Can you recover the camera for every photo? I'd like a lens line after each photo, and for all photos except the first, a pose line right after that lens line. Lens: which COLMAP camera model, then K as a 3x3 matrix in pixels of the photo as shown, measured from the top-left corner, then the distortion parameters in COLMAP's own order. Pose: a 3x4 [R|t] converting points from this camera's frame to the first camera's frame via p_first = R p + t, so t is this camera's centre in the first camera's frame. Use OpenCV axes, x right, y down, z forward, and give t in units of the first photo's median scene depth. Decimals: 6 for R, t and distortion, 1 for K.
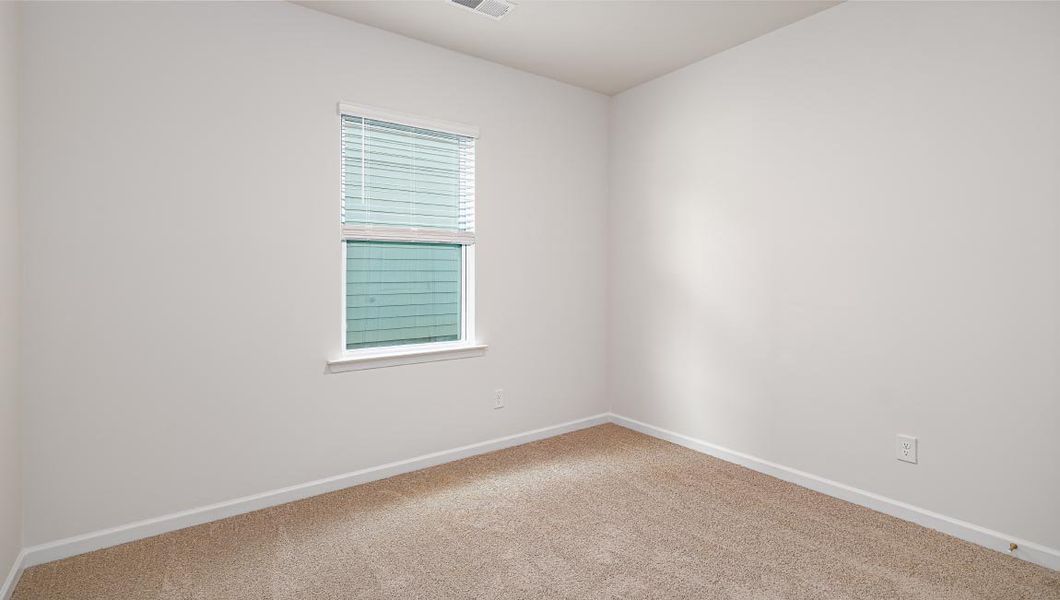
lens RADIAL K [[484.5, 0, 530.0], [0, 484.5, 300.0], [0, 0, 1]] dist [0.000082, 0.000009]
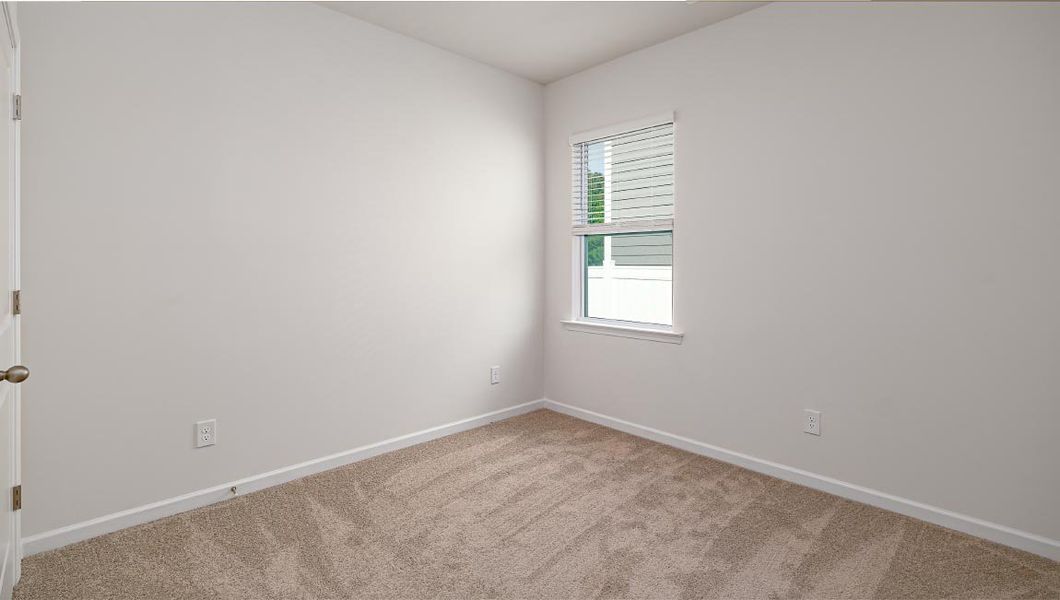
lens RADIAL K [[499.3, 0, 525.6], [0, 499.3, 277.5], [0, 0, 1]] dist [0.000430, -0.000016]
pose [[0.988590, 0.005211, 0.150544, -0.122886], [-0.002409, 0.999821, -0.018789, 0.005323], [-0.150615, 0.018212, 0.988425, -0.088191]]
